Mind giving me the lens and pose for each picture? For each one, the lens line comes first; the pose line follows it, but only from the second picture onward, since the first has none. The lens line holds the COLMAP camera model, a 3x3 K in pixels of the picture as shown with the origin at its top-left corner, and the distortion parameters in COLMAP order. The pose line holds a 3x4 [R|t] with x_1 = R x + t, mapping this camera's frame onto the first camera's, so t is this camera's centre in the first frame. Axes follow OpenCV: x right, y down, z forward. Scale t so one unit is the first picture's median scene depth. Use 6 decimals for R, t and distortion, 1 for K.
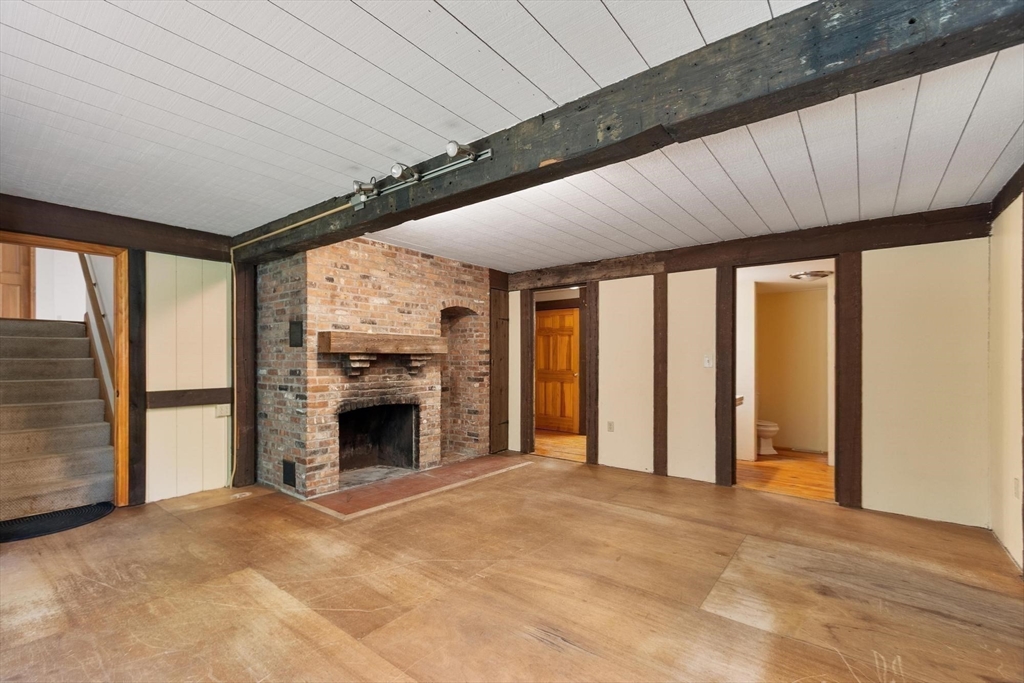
lens RADIAL K [[452.9, 0, 482.6], [0, 452.9, 357.9], [0, 0, 1]] dist [-0.000095, -0.000520]
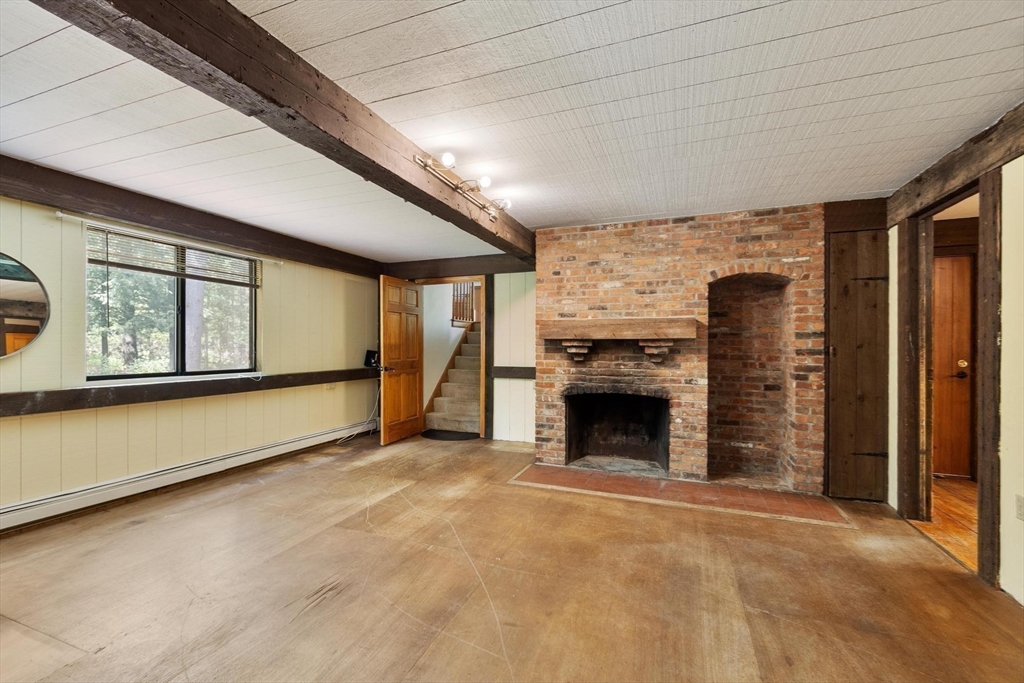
lens RADIAL K [[452.9, 0, 507.0], [0, 452.9, 344.4], [0, 0, 1]] dist [-0.000095, -0.000520]
pose [[0.306775, -0.001050, -0.951781, 0.620674], [-0.001779, 0.999997, -0.001677, 0.002833], [0.951780, 0.002207, 0.306772, 0.493195]]
